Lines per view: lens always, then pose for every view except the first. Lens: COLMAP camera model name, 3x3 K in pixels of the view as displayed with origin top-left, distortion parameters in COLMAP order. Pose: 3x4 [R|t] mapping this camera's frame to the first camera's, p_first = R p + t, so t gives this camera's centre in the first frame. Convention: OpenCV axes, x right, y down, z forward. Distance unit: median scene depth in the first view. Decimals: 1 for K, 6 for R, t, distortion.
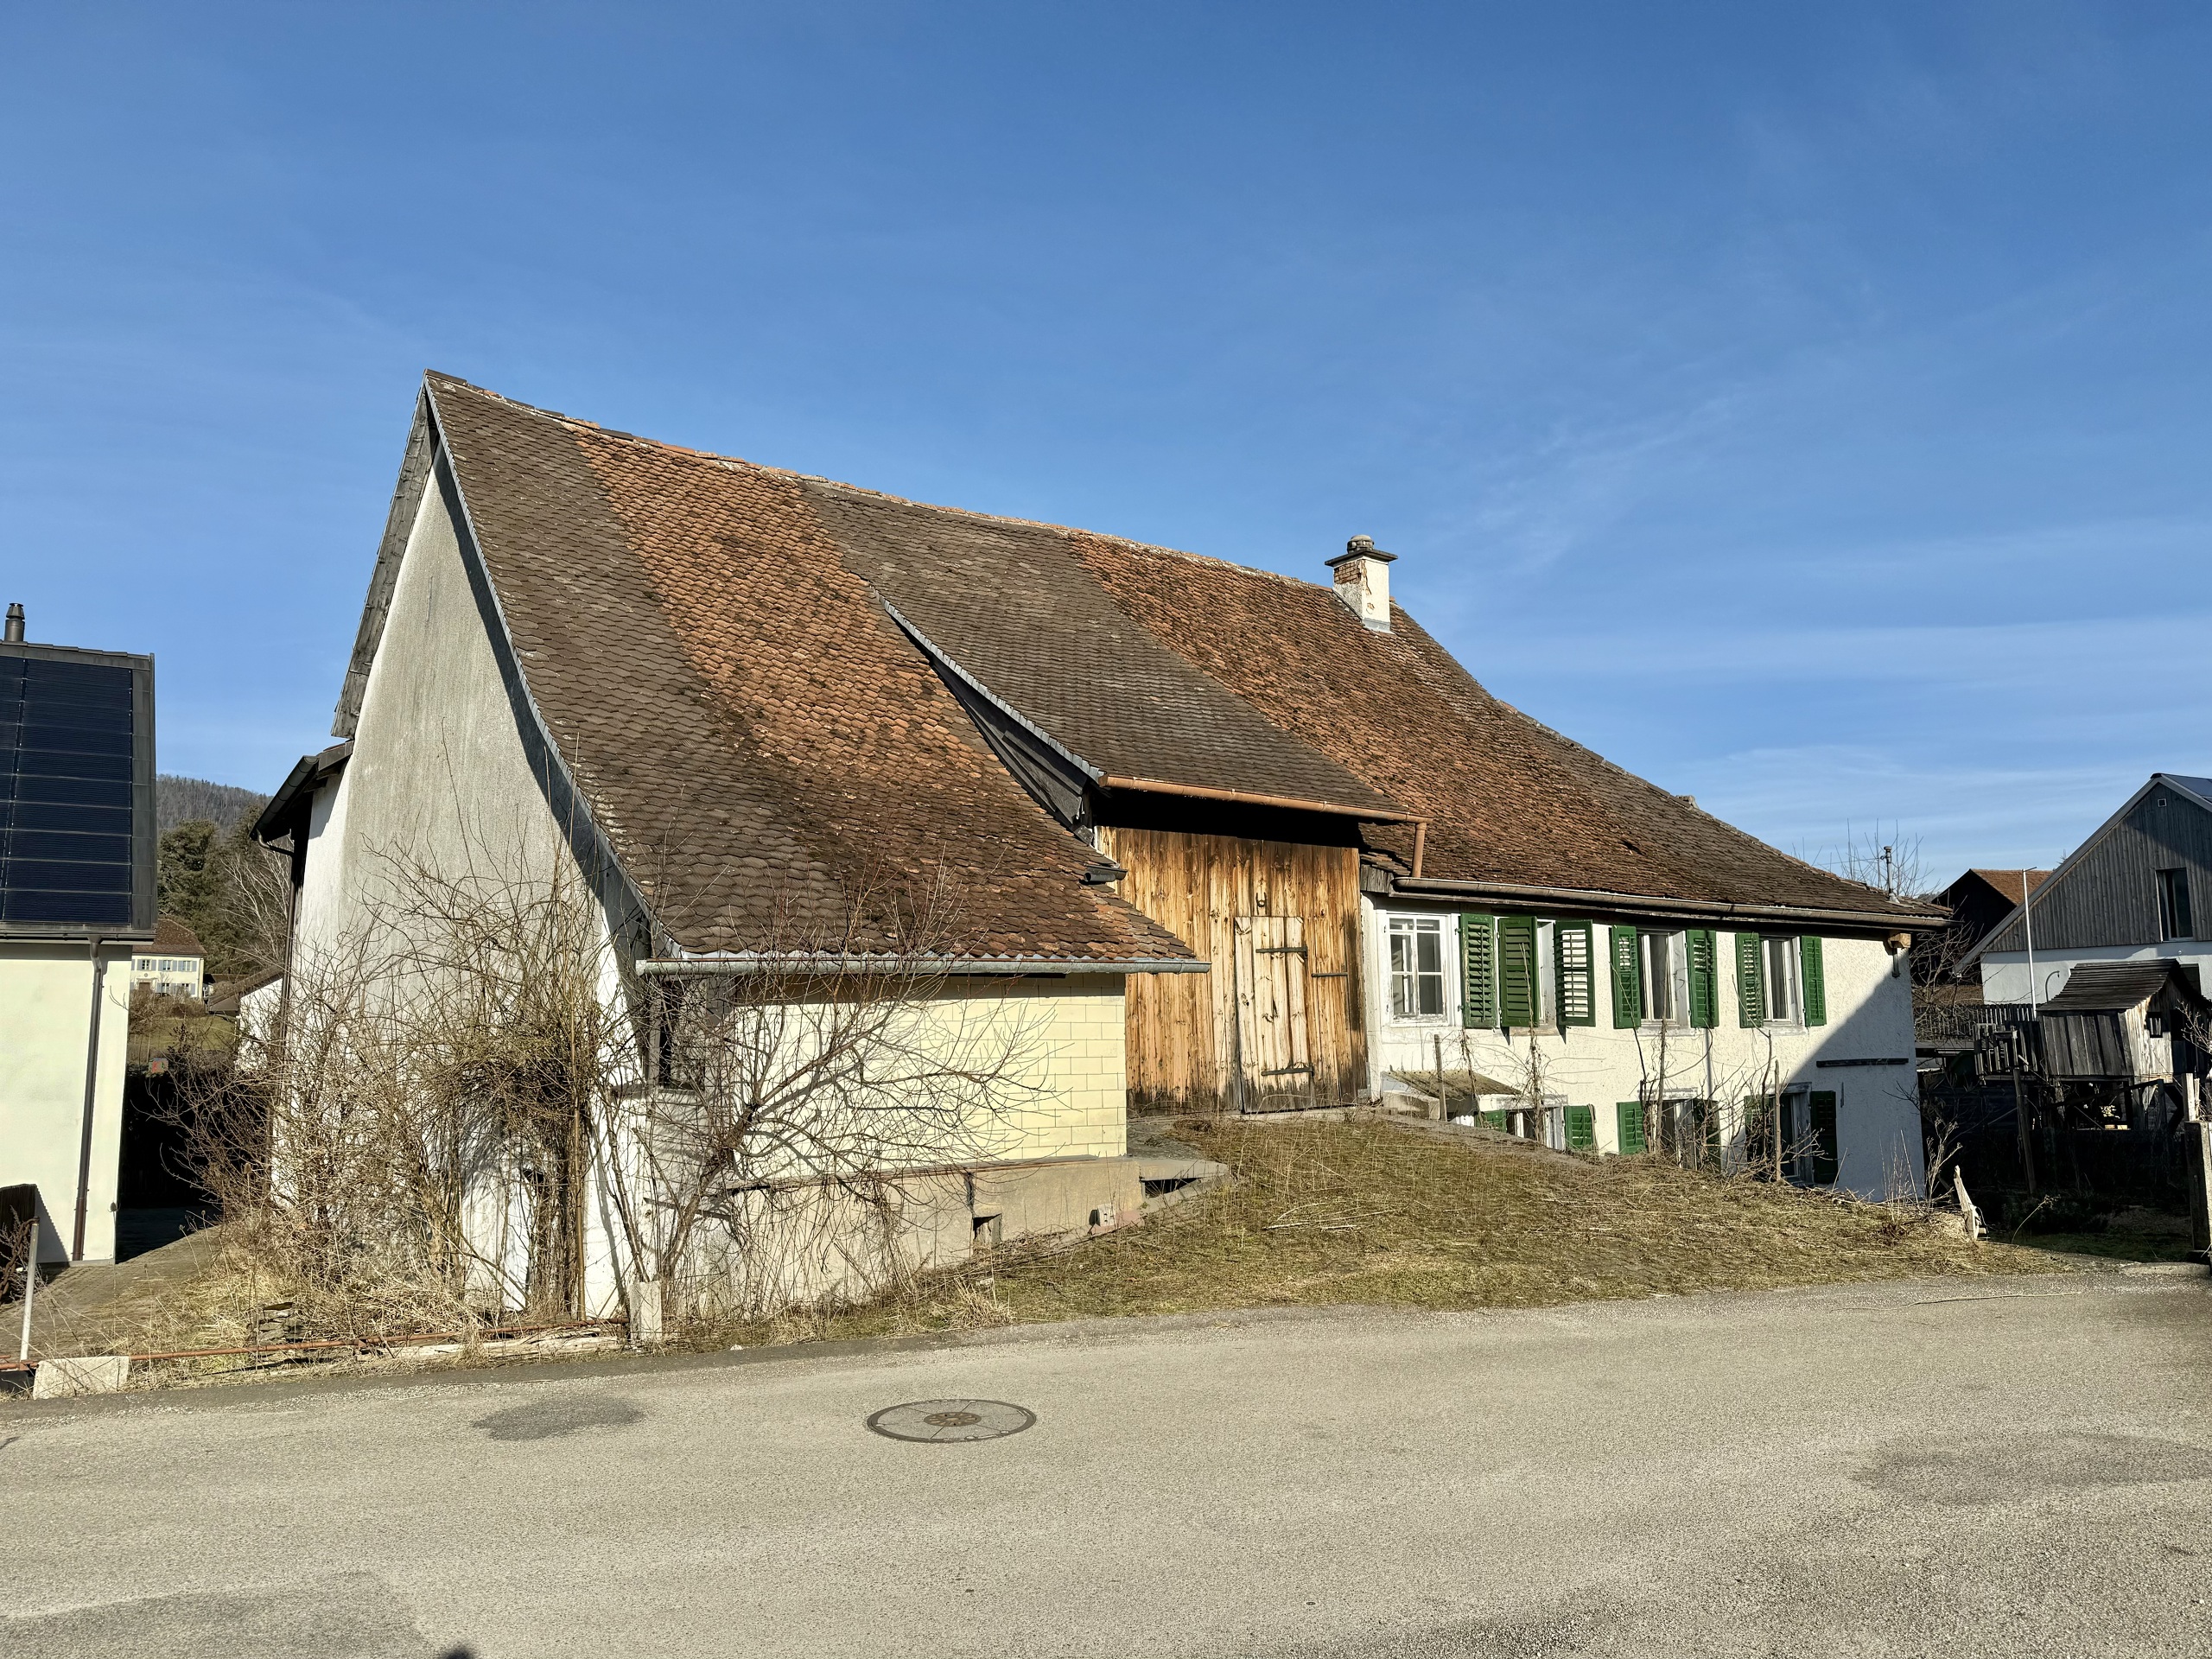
lens RADIAL K [[1524.3, 0, 1103.3], [0, 1524.3, 827.9], [0, 0, 1]] dist [0.040753, -0.011660]
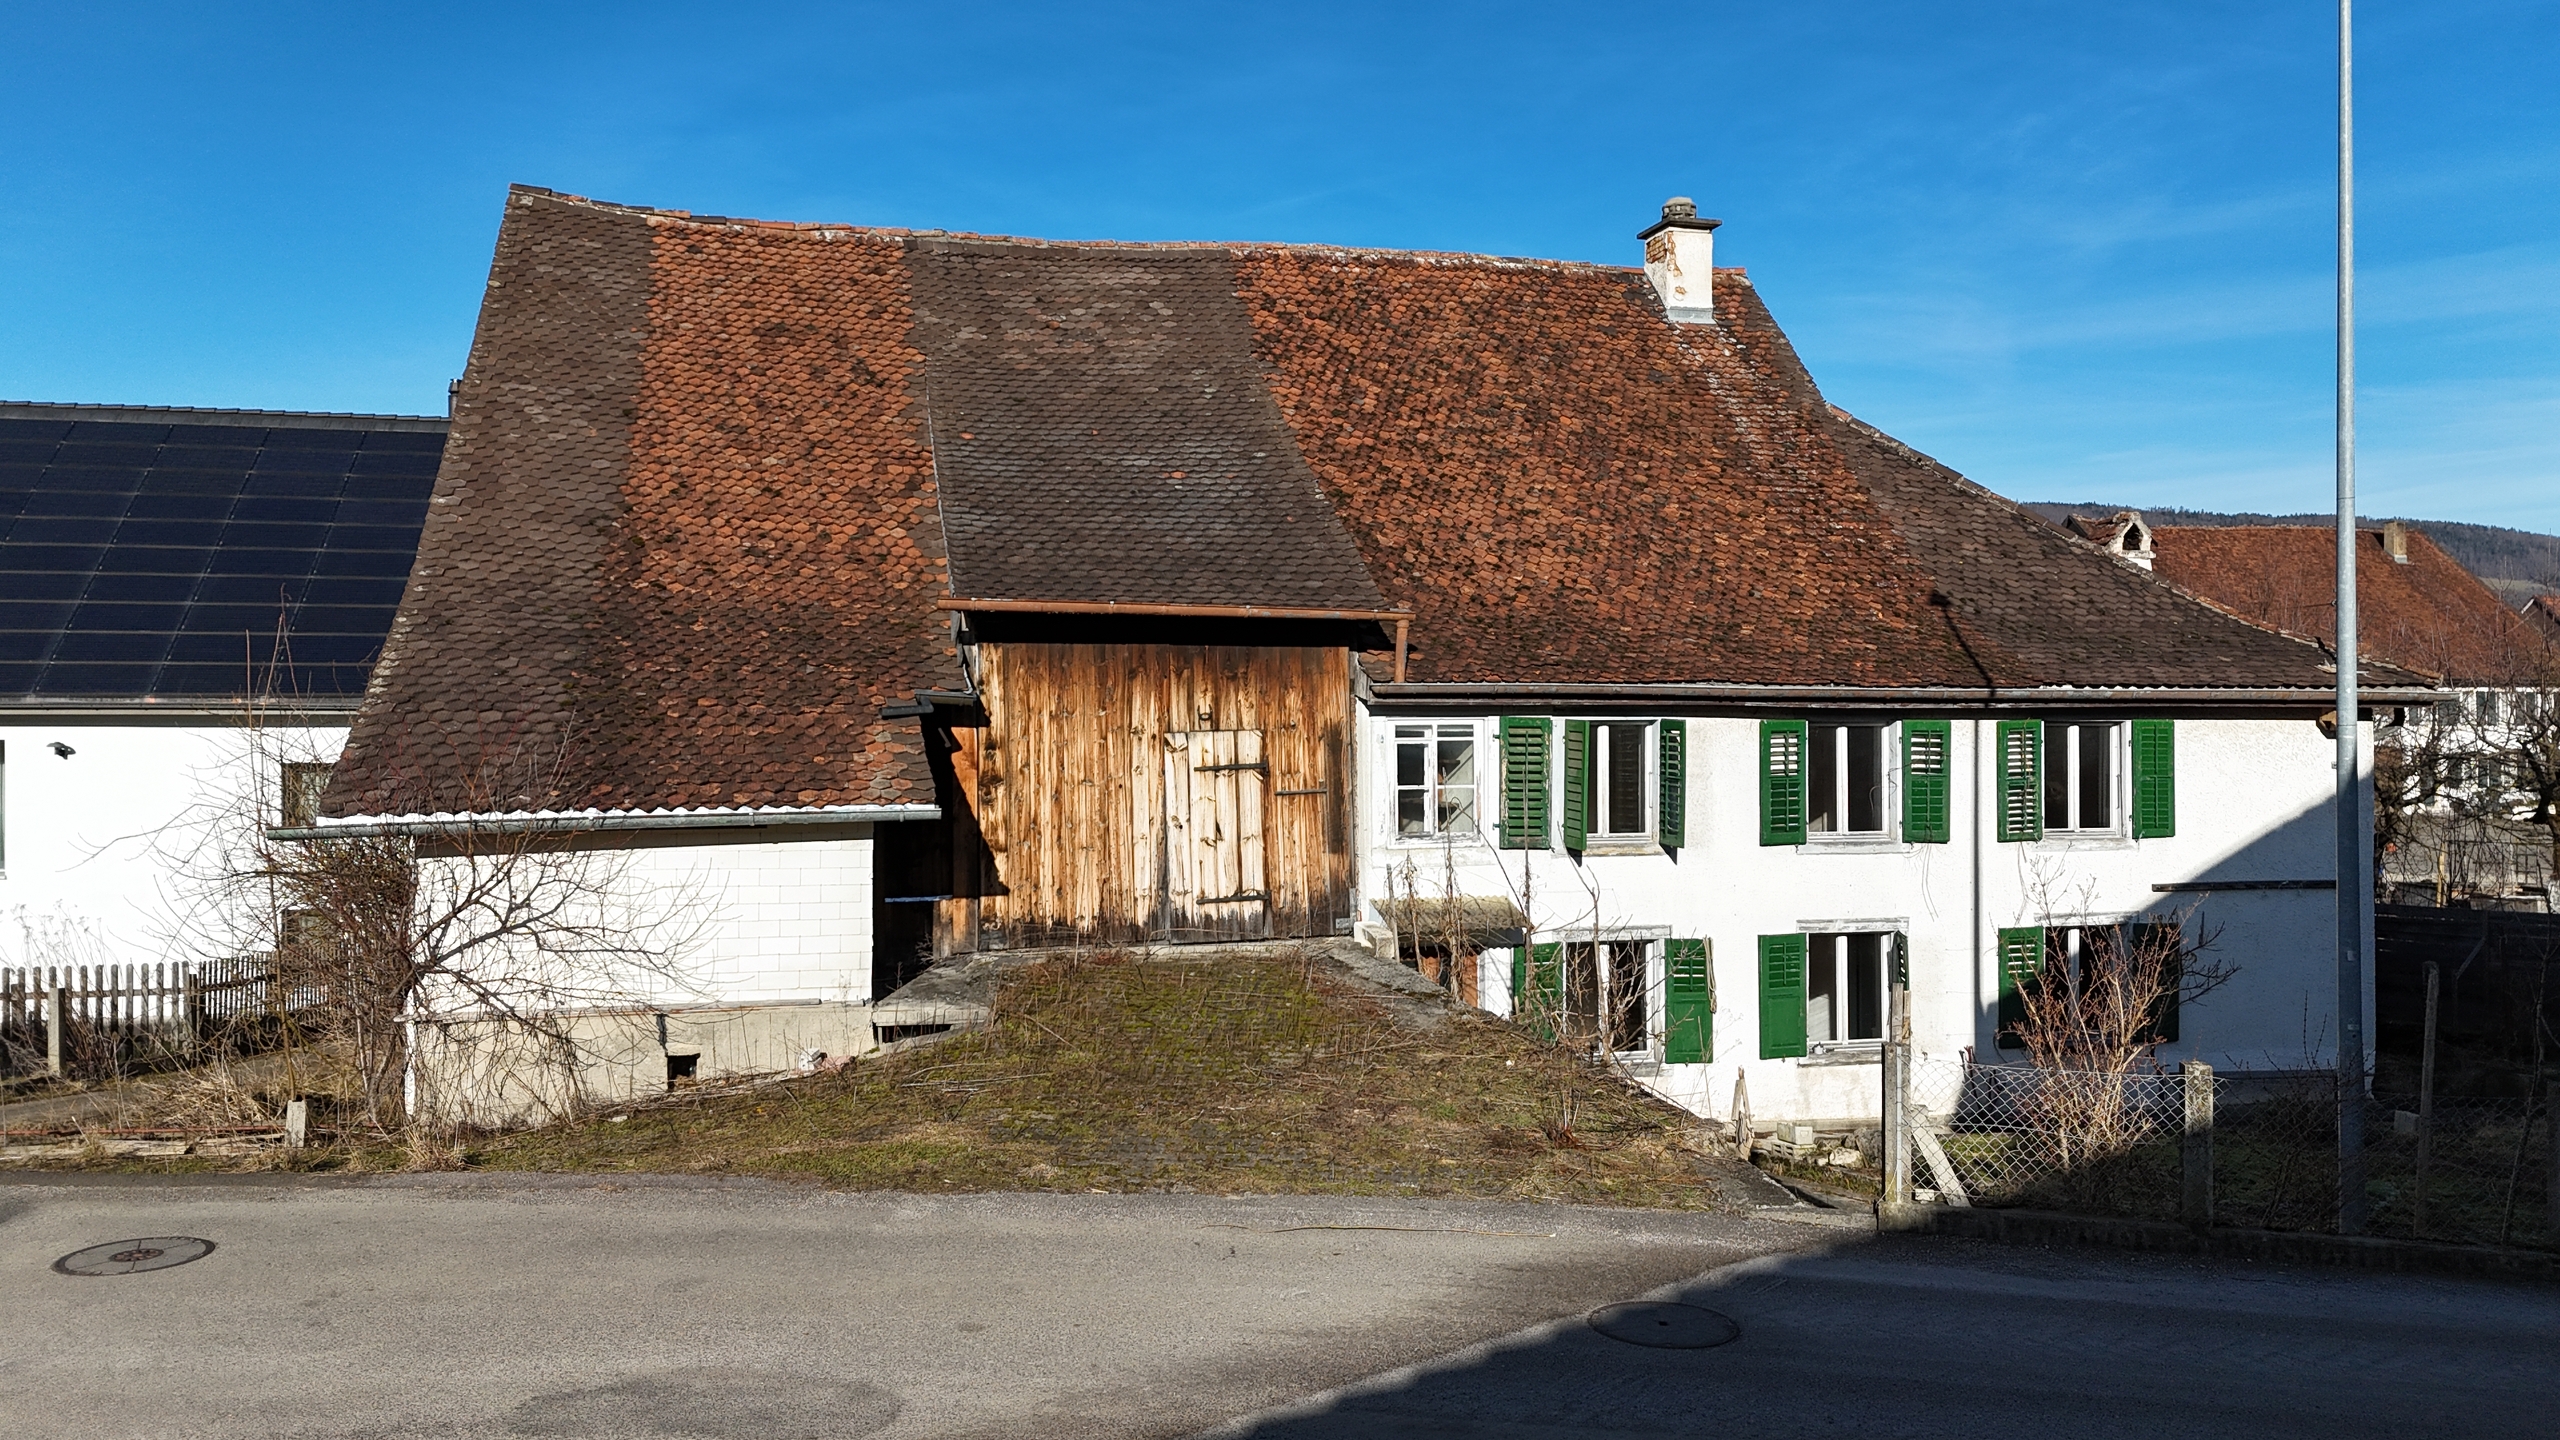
lens RADIAL K [[1860.5, 0, 1286.3], [0, 1860.5, 732.5], [0, 0, 1]] dist [0.050956, -0.034595]
pose [[0.922968, 0.007131, -0.384811, 0.569052], [0.045377, 0.990839, 0.127198, -0.078953], [0.382192, -0.134861, 0.914189, 0.005990]]
